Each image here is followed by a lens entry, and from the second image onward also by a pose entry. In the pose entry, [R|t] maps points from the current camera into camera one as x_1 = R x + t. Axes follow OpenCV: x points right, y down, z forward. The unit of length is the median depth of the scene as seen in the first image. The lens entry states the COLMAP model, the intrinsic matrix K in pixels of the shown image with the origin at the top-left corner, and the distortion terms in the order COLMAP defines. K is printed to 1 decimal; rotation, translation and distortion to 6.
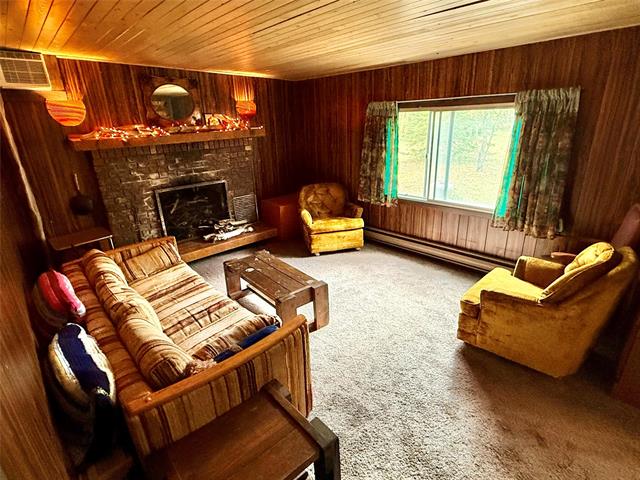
lens RADIAL K [[338.7, 0, 321.7], [0, 338.7, 241.7], [0, 0, 1]] dist [0.001833, 0.000502]
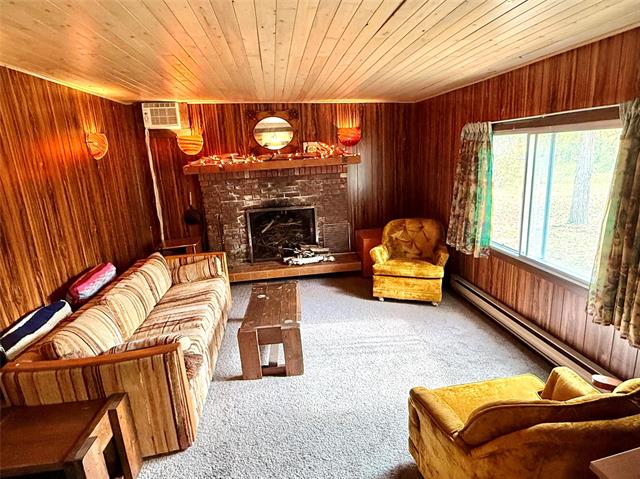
lens RADIAL K [[371.7, 0, 322.4], [0, 371.7, 242.5], [0, 0, 1]] dist [-0.001192, -0.000476]
pose [[0.820682, 0.131493, -0.556050, 0.402007], [-0.175142, 0.984206, -0.025753, -0.058393], [0.543881, 0.118523, 0.830750, 0.130033]]
